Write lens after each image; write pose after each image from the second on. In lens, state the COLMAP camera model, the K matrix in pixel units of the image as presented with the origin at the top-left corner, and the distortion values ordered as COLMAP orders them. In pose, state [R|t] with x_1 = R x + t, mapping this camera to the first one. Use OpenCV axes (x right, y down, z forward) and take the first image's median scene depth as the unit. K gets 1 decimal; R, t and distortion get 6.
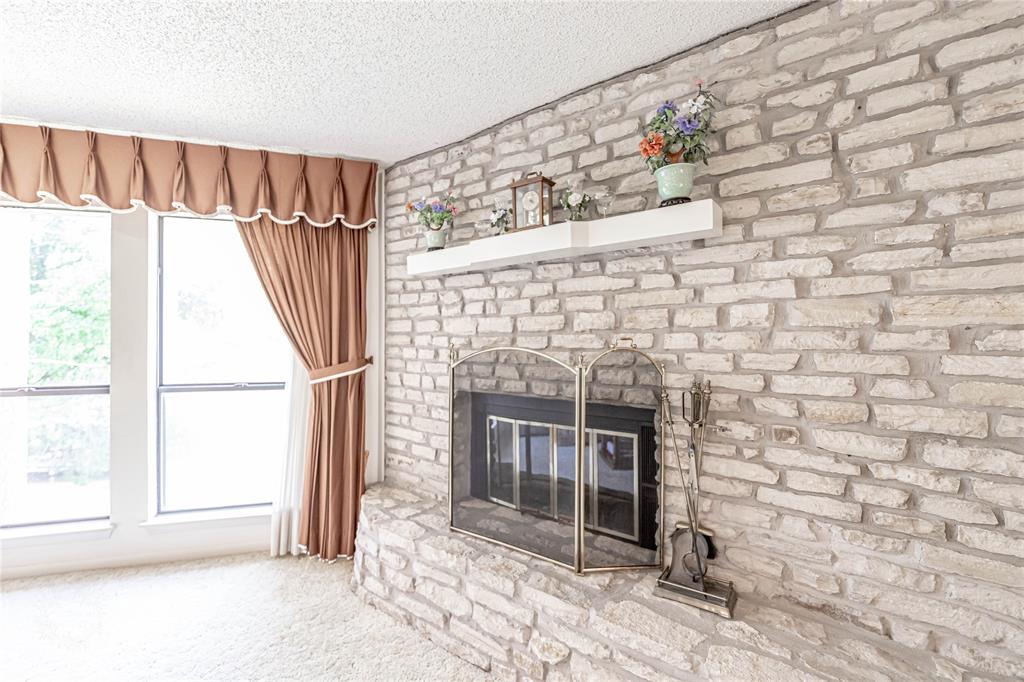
lens RADIAL K [[444.3, 0, 512.0], [0, 444.3, 341.0], [0, 0, 1]] dist [-0.001416, -0.000294]
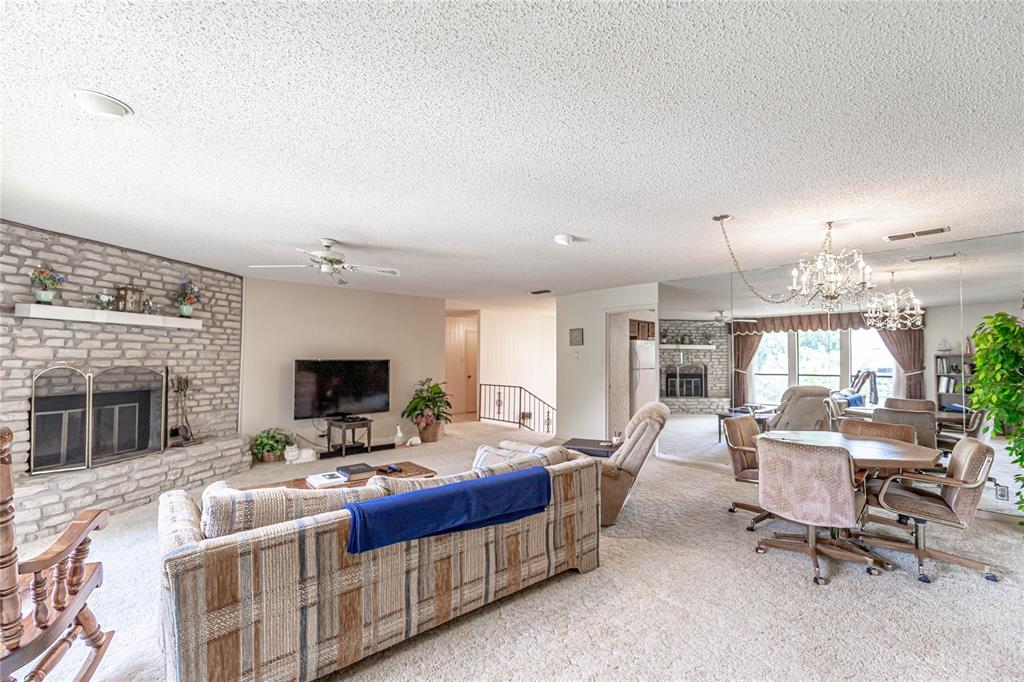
lens RADIAL K [[444.3, 0, 512.0], [0, 444.3, 341.0], [0, 0, 1]] dist [-0.001416, -0.000294]
pose [[-0.461329, 0.037723, 0.886427, -2.948423], [-0.002752, 0.999030, -0.043948, -0.017921], [-0.887225, -0.022714, -0.460777, 0.378073]]
